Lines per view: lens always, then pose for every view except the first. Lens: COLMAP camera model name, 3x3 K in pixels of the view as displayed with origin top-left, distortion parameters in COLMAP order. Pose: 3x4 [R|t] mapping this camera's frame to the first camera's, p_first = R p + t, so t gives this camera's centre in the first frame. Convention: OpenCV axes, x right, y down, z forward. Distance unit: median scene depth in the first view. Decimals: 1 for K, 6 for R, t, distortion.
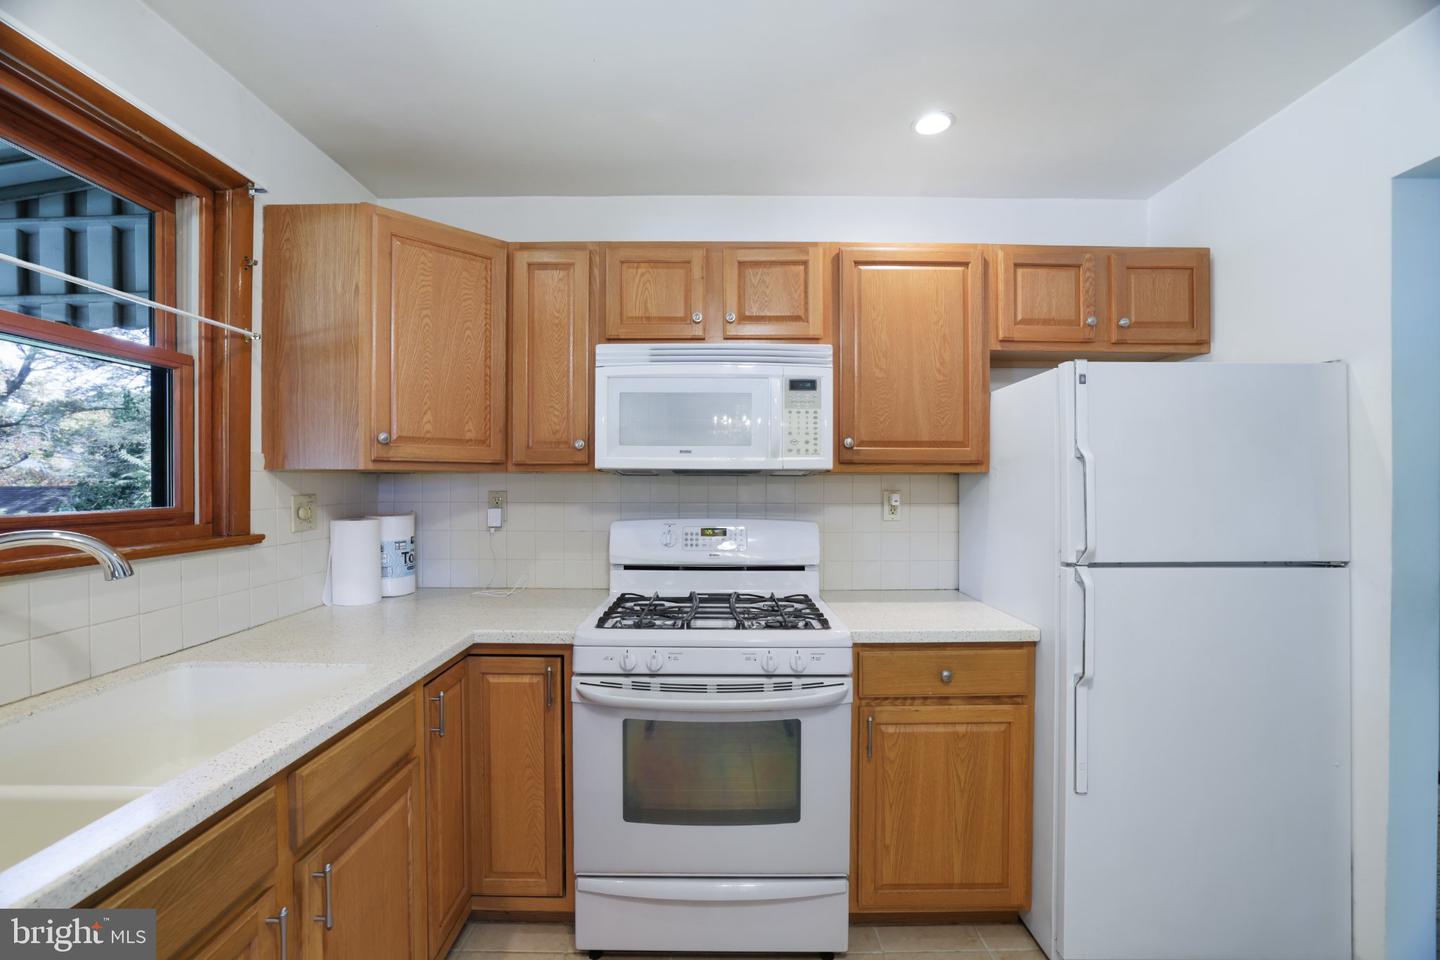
lens RADIAL K [[615.0, 0, 707.9], [0, 615.0, 485.0], [0, 0, 1]] dist [-0.024820, 0.001580]
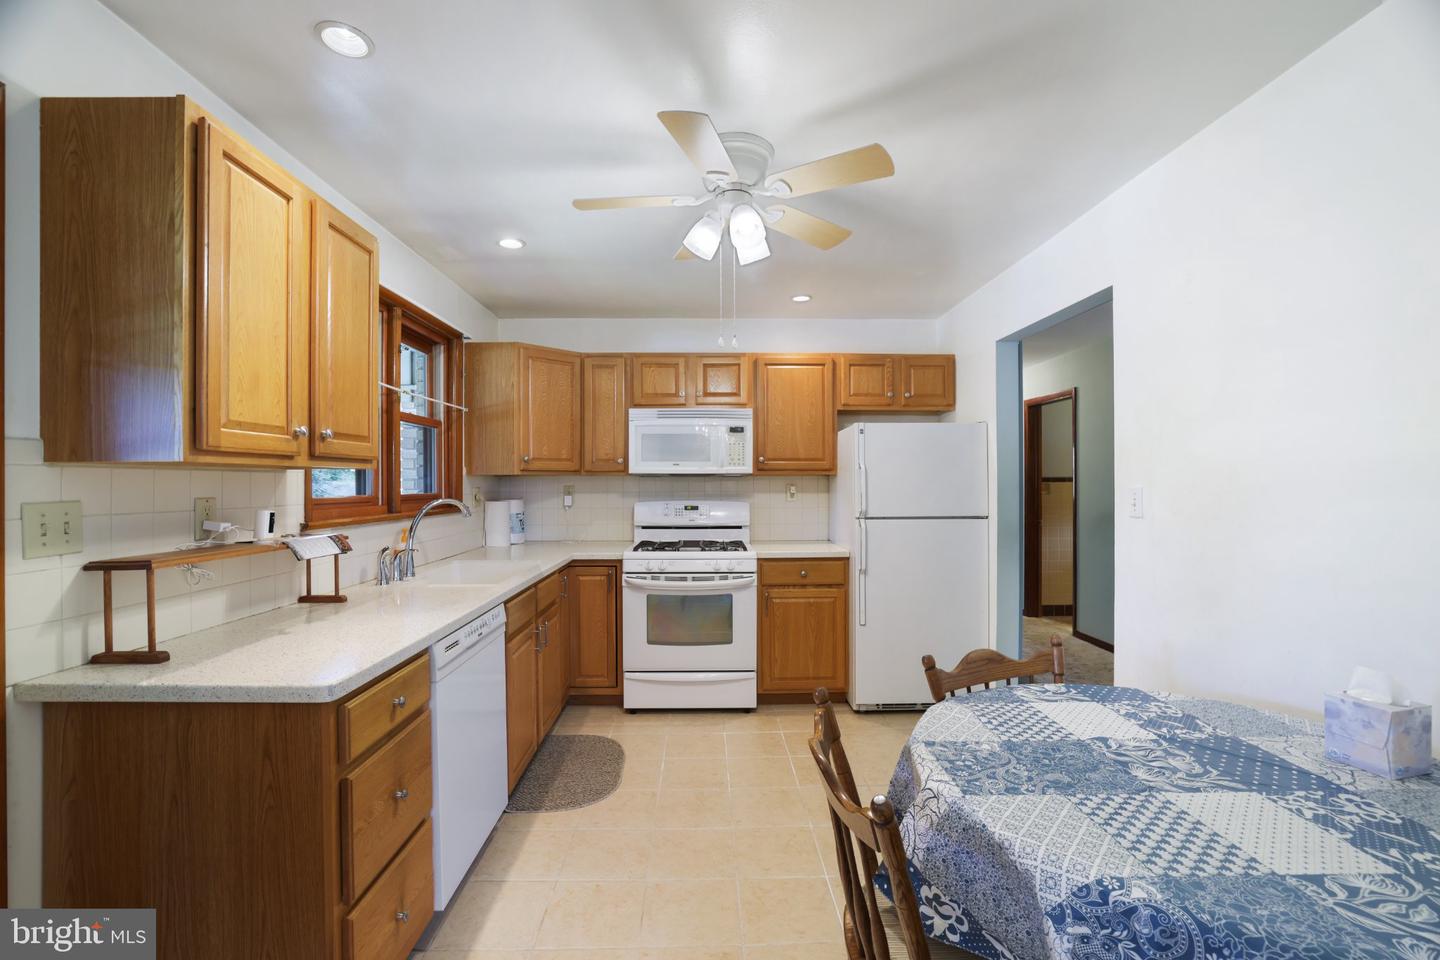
lens RADIAL K [[615.0, 0, 709.1], [0, 615.0, 478.6], [0, 0, 1]] dist [-0.024820, 0.001580]
pose [[0.999626, -0.004196, 0.027022, 0.016209], [0.004441, 0.999950, -0.009008, 0.008387], [-0.026983, 0.009124, 0.999594, -1.012607]]
